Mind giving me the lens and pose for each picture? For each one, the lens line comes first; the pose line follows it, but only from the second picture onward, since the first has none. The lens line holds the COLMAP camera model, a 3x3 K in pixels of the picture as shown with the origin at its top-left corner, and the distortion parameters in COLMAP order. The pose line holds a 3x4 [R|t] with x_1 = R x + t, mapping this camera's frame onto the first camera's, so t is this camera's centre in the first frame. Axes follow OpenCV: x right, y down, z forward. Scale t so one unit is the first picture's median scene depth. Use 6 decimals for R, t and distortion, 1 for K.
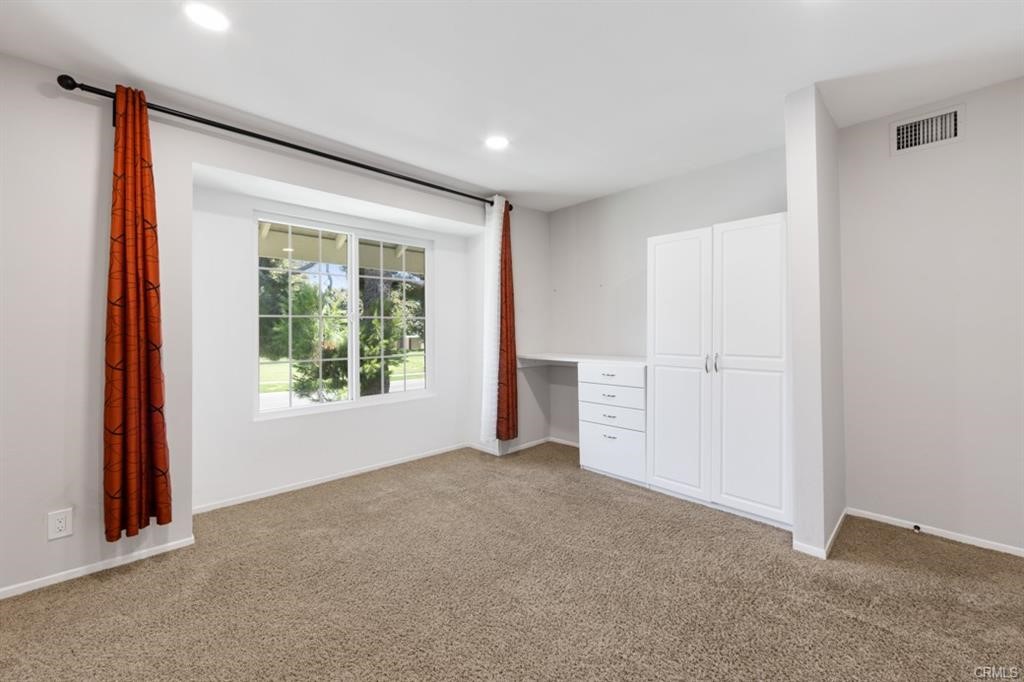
lens RADIAL K [[406.2, 0, 513.0], [0, 406.2, 334.0], [0, 0, 1]] dist [-0.002334, -0.000645]
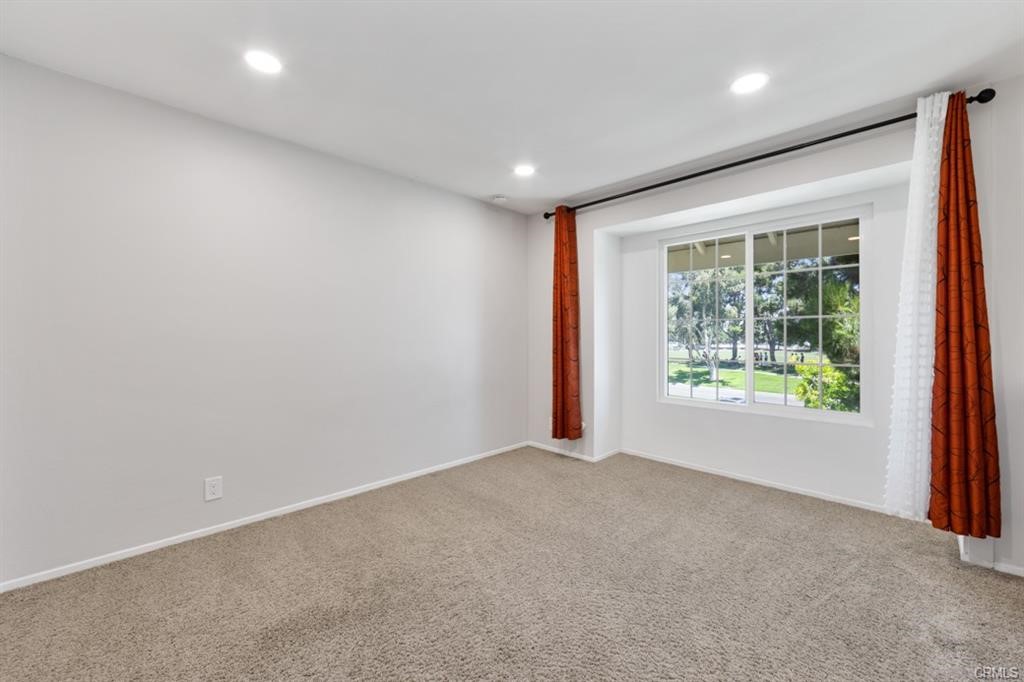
lens RADIAL K [[406.2, 0, 513.0], [0, 406.2, 334.0], [0, 0, 1]] dist [-0.002334, -0.000645]
pose [[0.010434, 0.001345, -0.999945, 0.560256], [-0.010142, 0.999948, 0.001239, 0.001276], [0.999894, 0.010128, 0.010447, 0.431293]]
